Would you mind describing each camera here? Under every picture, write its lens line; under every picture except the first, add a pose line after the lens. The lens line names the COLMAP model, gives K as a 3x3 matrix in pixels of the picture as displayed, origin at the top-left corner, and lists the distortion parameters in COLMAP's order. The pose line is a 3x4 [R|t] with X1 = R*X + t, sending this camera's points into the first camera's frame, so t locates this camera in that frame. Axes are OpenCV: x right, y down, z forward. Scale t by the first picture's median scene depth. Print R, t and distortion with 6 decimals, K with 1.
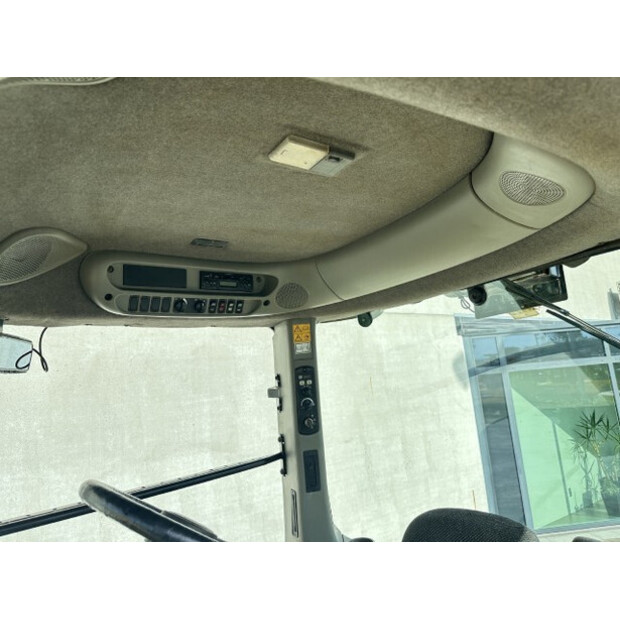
lens RADIAL K [[433.5, 0, 313.8], [0, 433.5, 304.1], [0, 0, 1]] dist [0.046739, -0.050989]
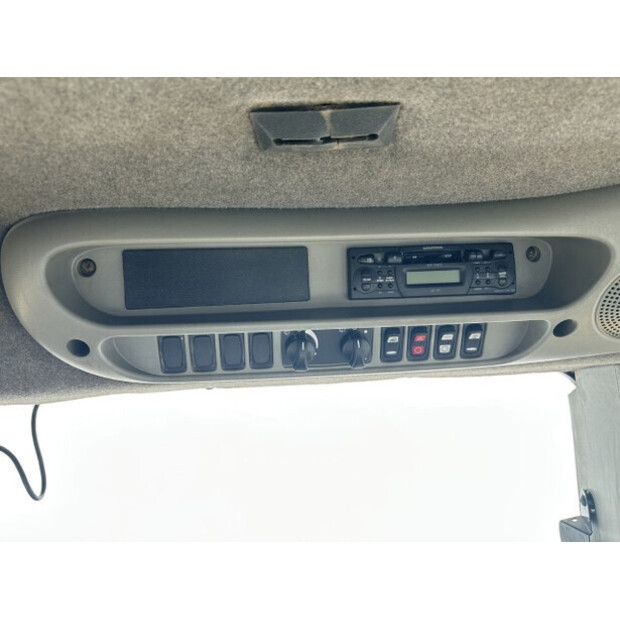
lens RADIAL K [[433.5, 0, 320.9], [0, 433.5, 322.5], [0, 0, 1]] dist [0.046739, -0.050989]
pose [[0.853222, -0.009272, -0.521465, -0.083715], [0.059800, 0.994987, 0.080154, -0.037897], [0.518108, -0.099573, 0.849499, 0.573003]]
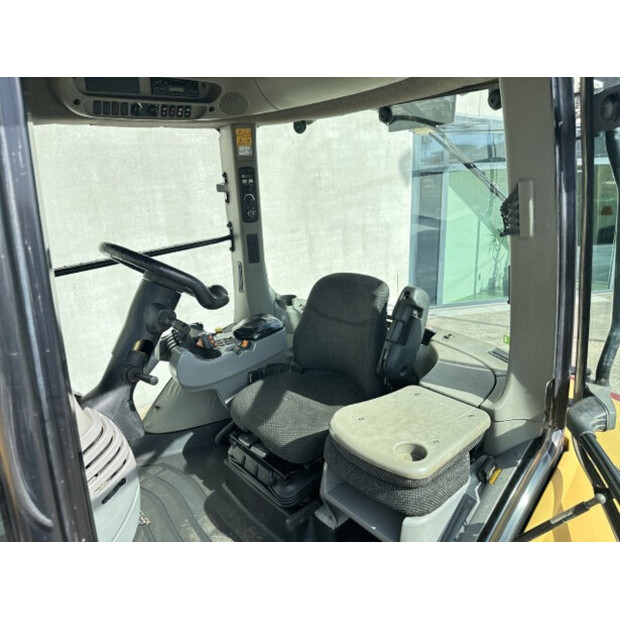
lens RADIAL K [[433.5, 0, 311.9], [0, 433.5, 315.2], [0, 0, 1]] dist [0.046739, -0.050989]
pose [[0.994547, 0.010044, 0.103807, 0.037025], [-0.058094, 0.879982, 0.471442, -0.075286], [-0.086613, -0.474902, 0.875766, -0.271078]]
